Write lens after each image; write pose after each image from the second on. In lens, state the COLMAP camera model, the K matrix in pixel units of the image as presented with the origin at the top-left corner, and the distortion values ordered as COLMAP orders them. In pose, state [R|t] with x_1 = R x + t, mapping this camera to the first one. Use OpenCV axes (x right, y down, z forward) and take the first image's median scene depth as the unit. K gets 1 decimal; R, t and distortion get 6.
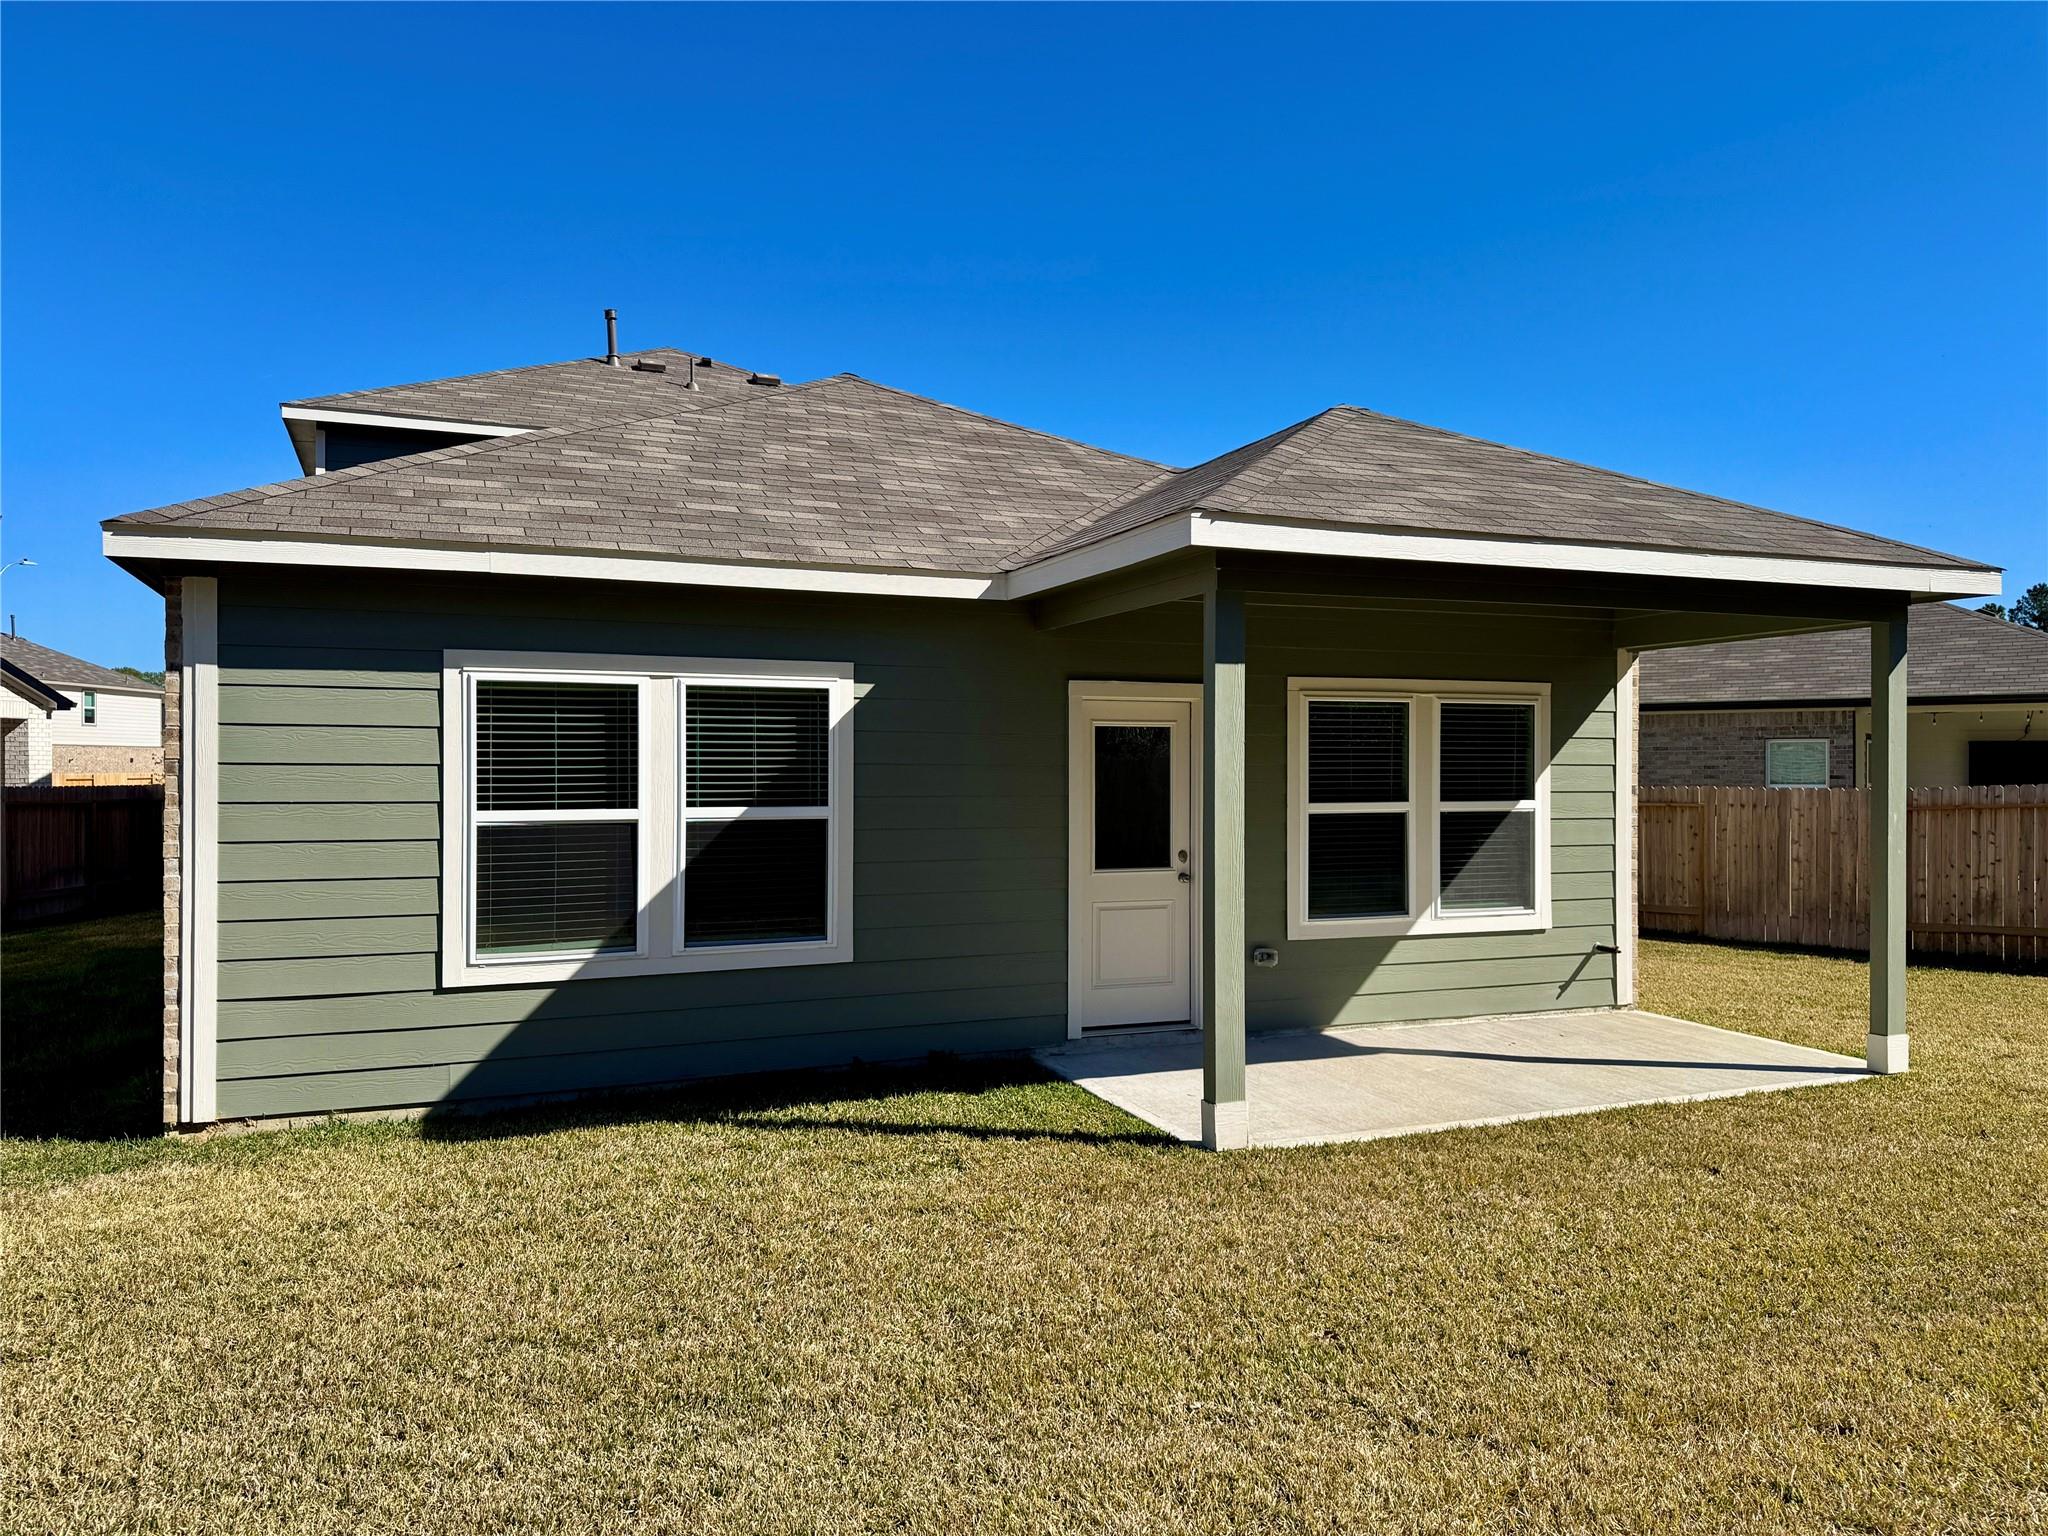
lens RADIAL K [[1443.7, 0, 1024.0], [0, 1443.7, 768.0], [0, 0, 1]] dist [0.006385, -0.000855]
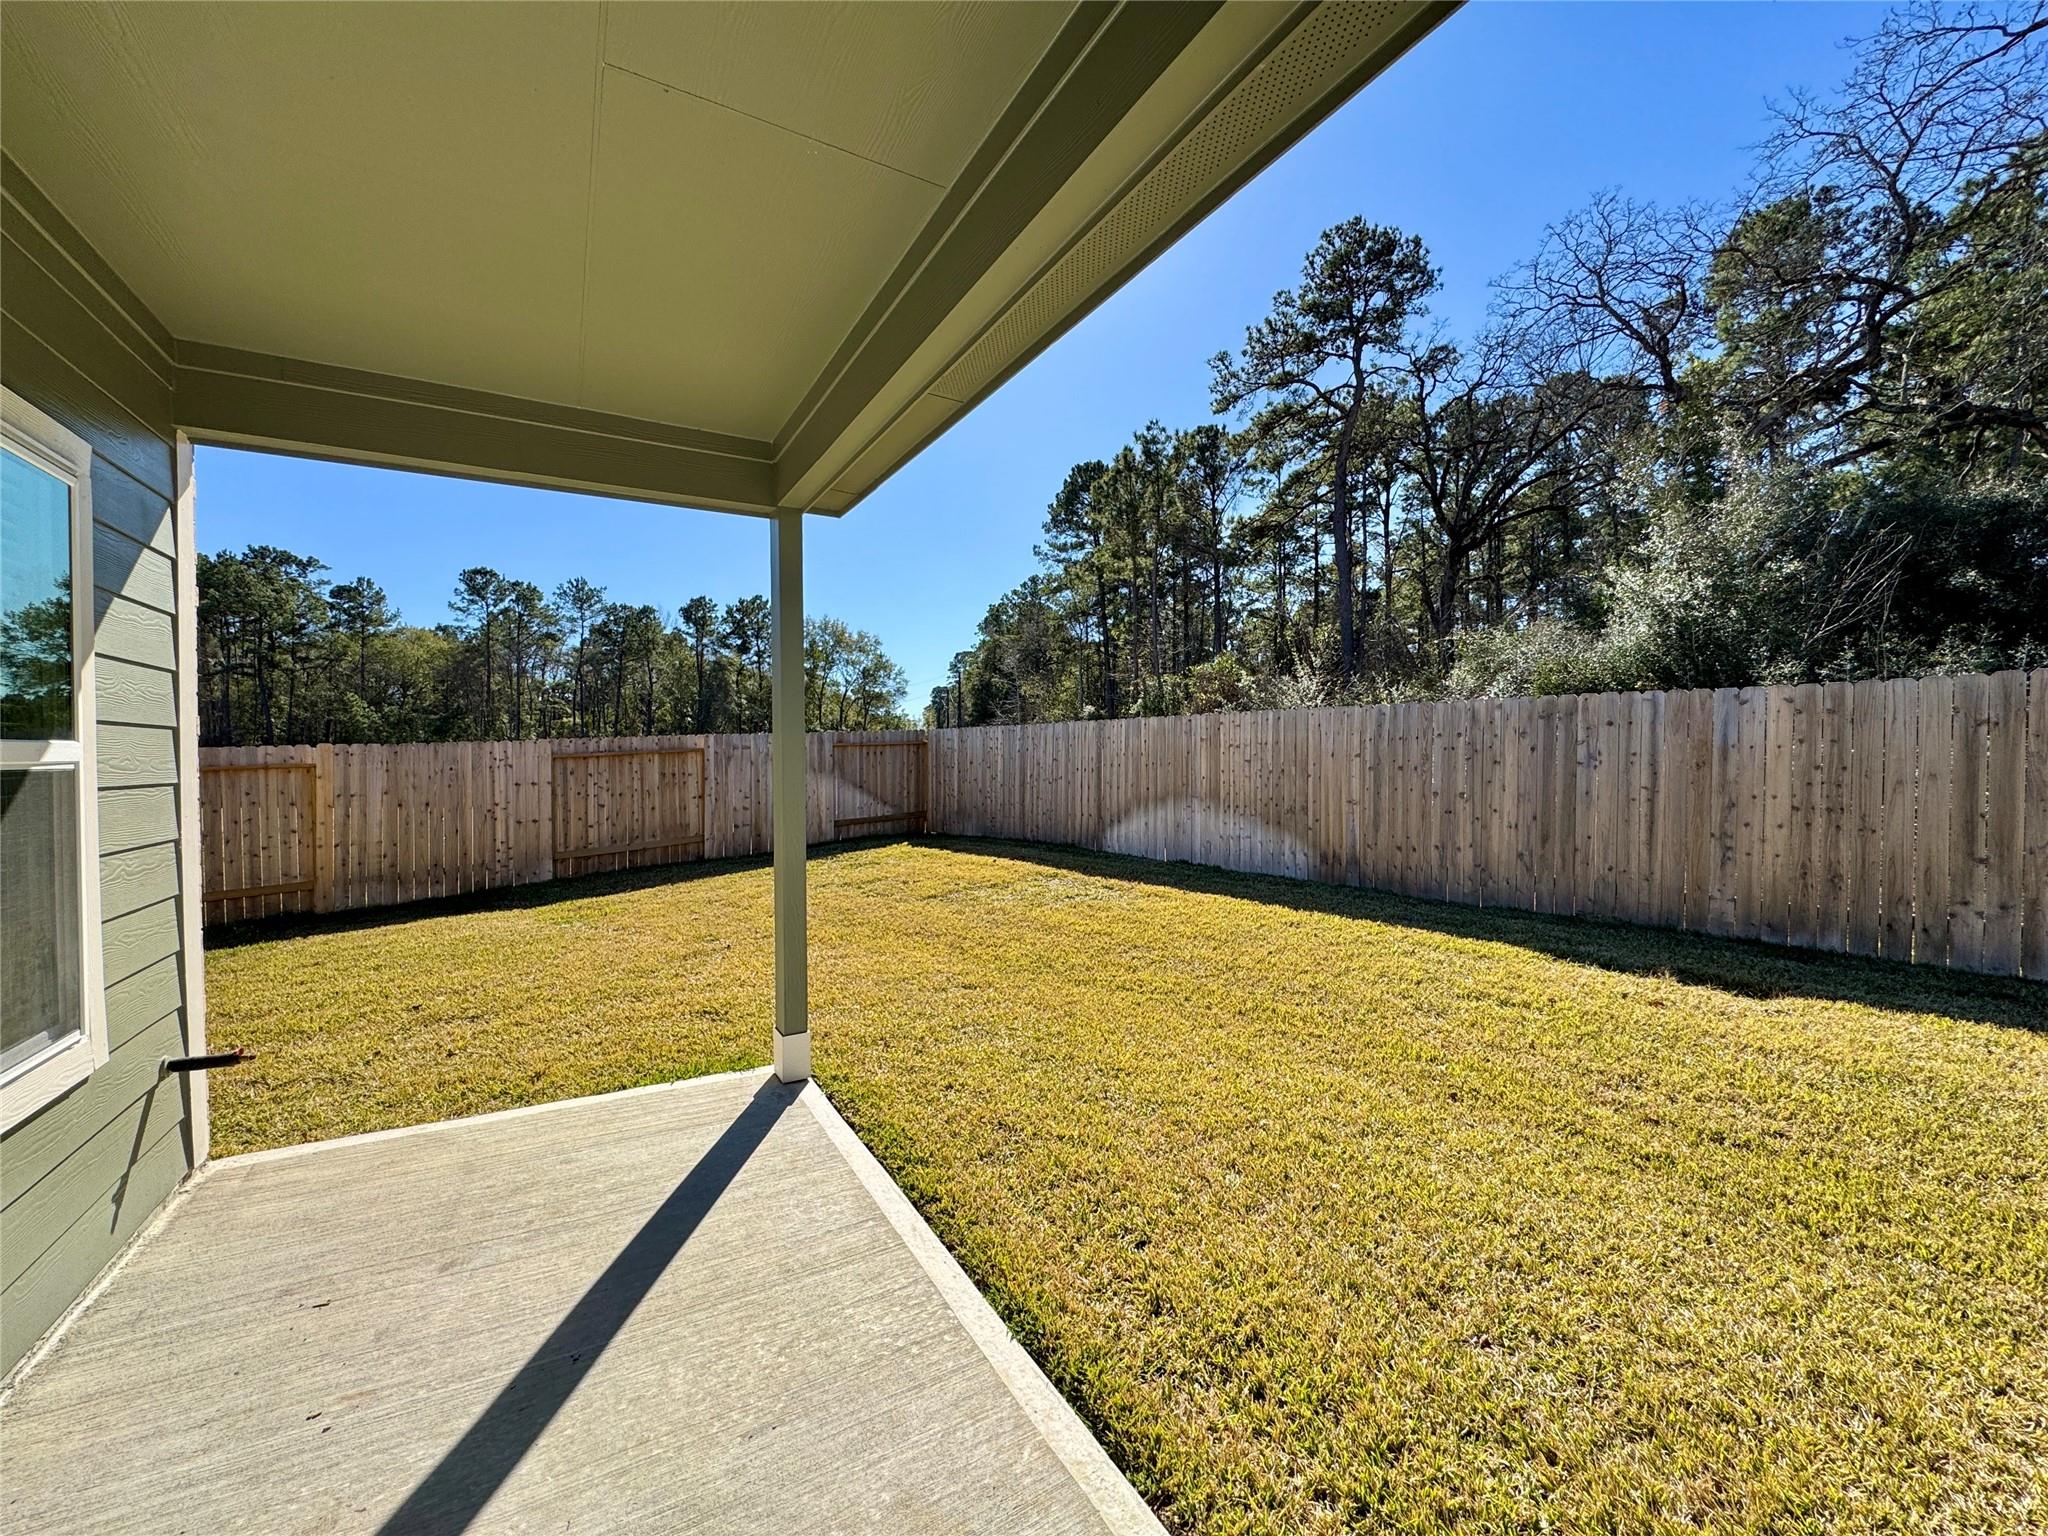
lens RADIAL K [[819.0, 0, 1020.5], [0, 819.0, 767.5], [0, 0, 1]] dist [-0.002336, -0.000009]
pose [[-0.123438, -0.015154, 0.992237, 0.110540], [0.002328, 0.999876, 0.015560, 0.026573], [-0.992350, 0.004231, -0.123388, 0.774764]]
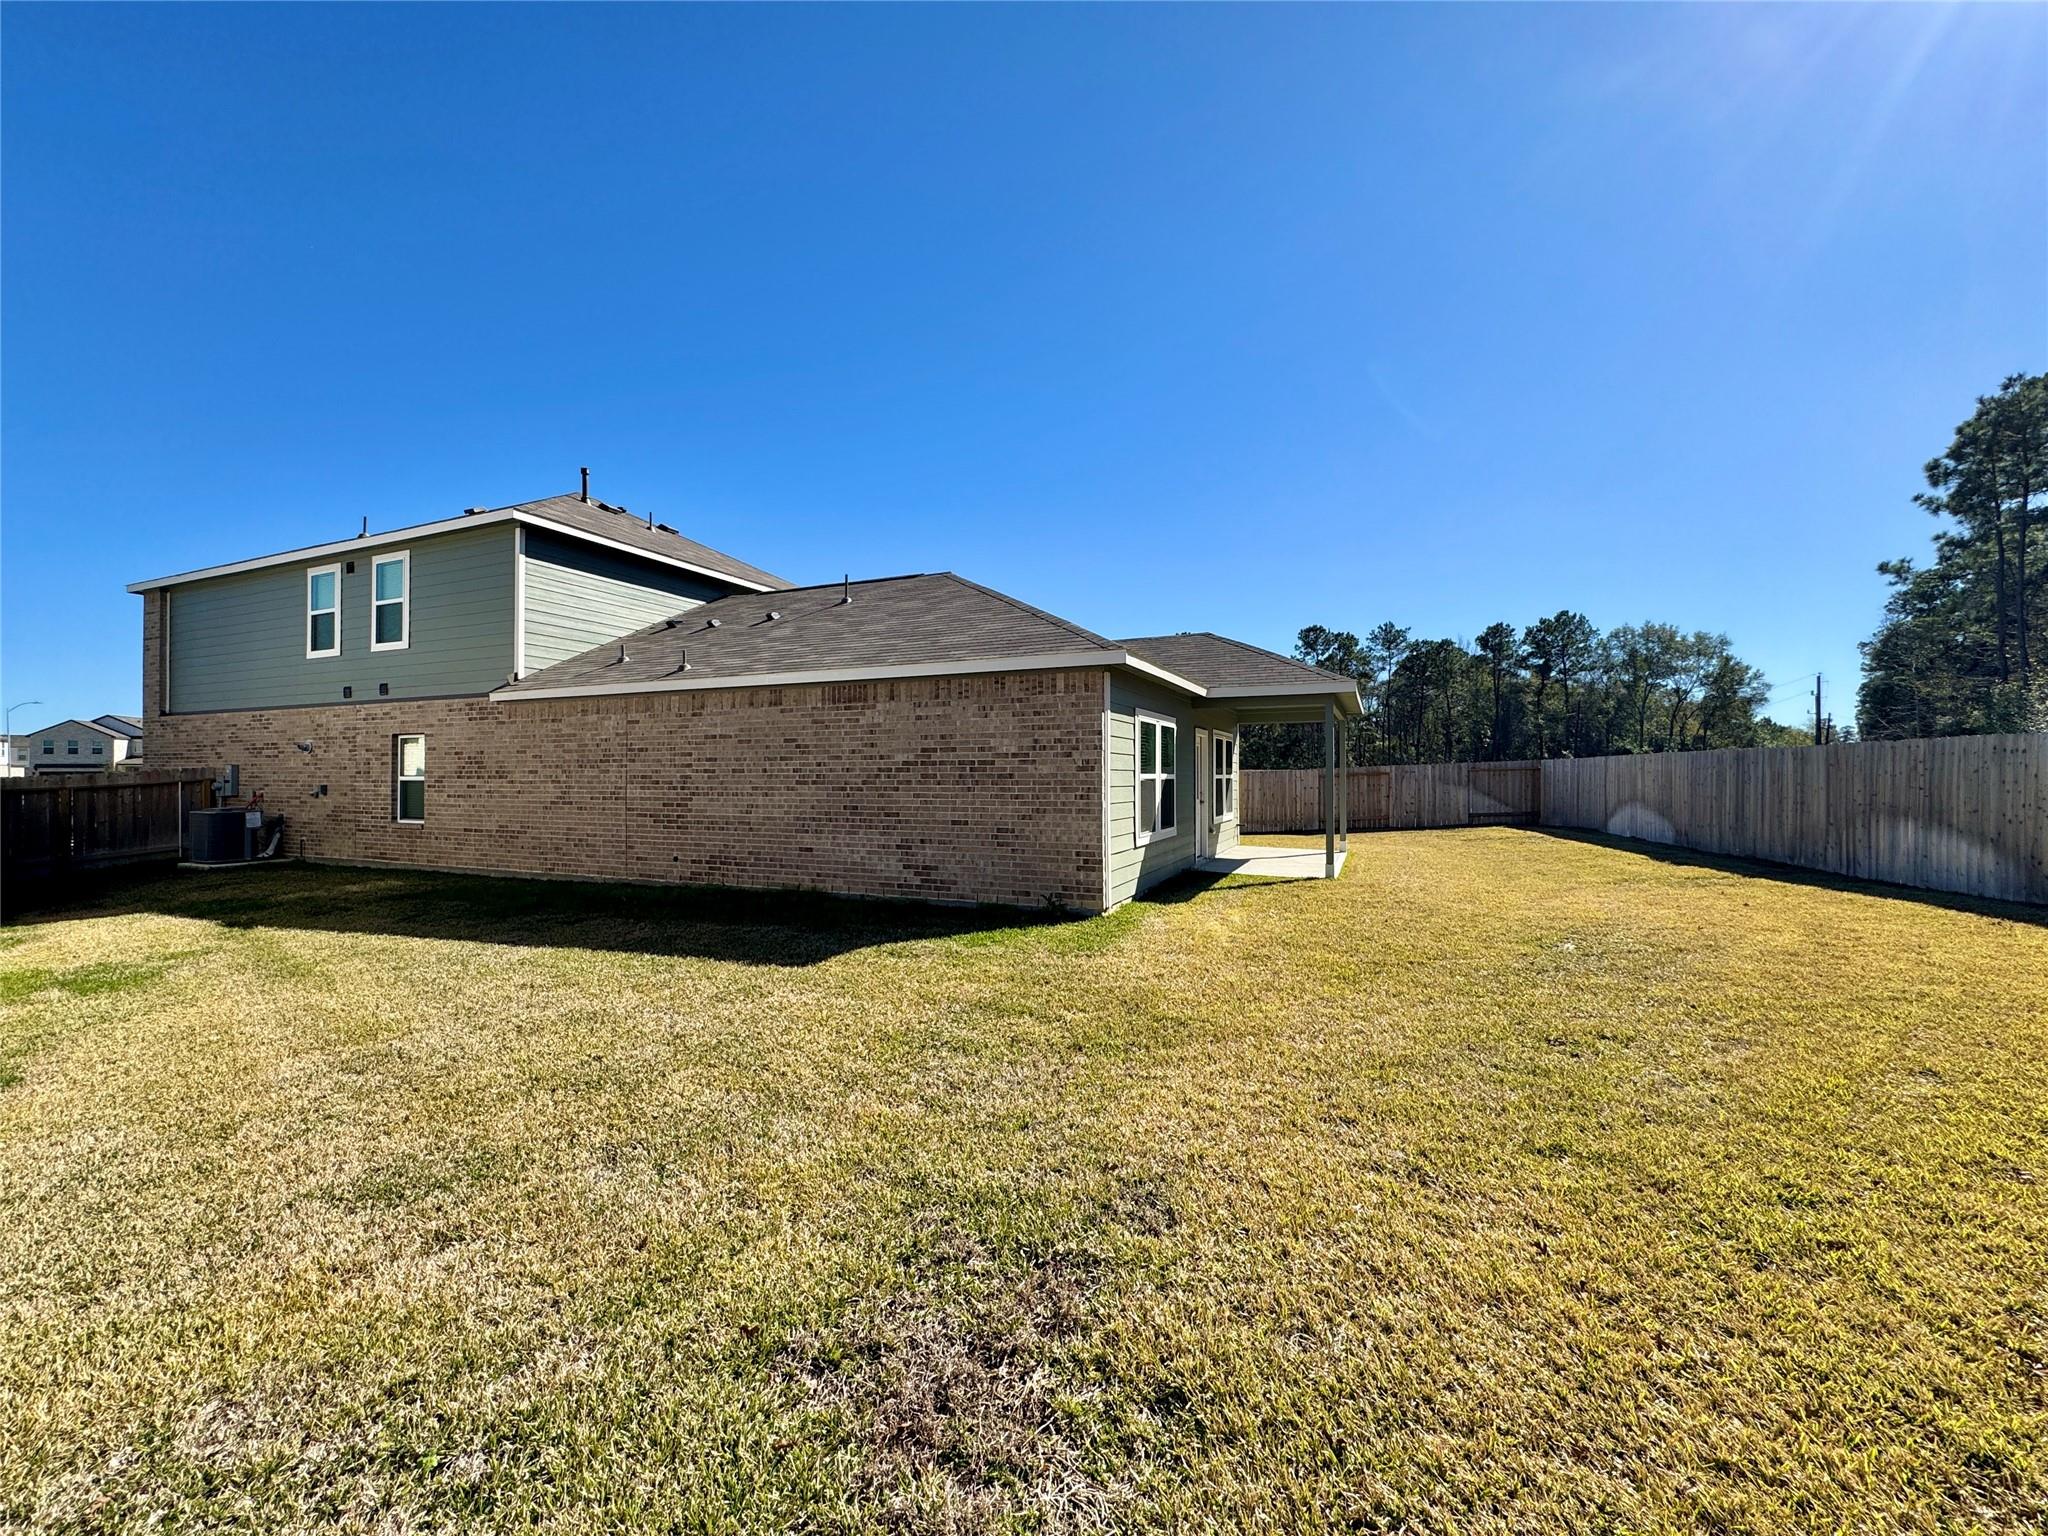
lens RADIAL K [[819.0, 0, 1020.5], [0, 819.0, 767.5], [0, 0, 1]] dist [-0.002336, -0.000009]
pose [[0.722290, 0.005422, 0.691569, -1.089888], [0.000129, 0.999968, -0.007975, 0.020737], [-0.691591, 0.005850, 0.722266, 0.101239]]
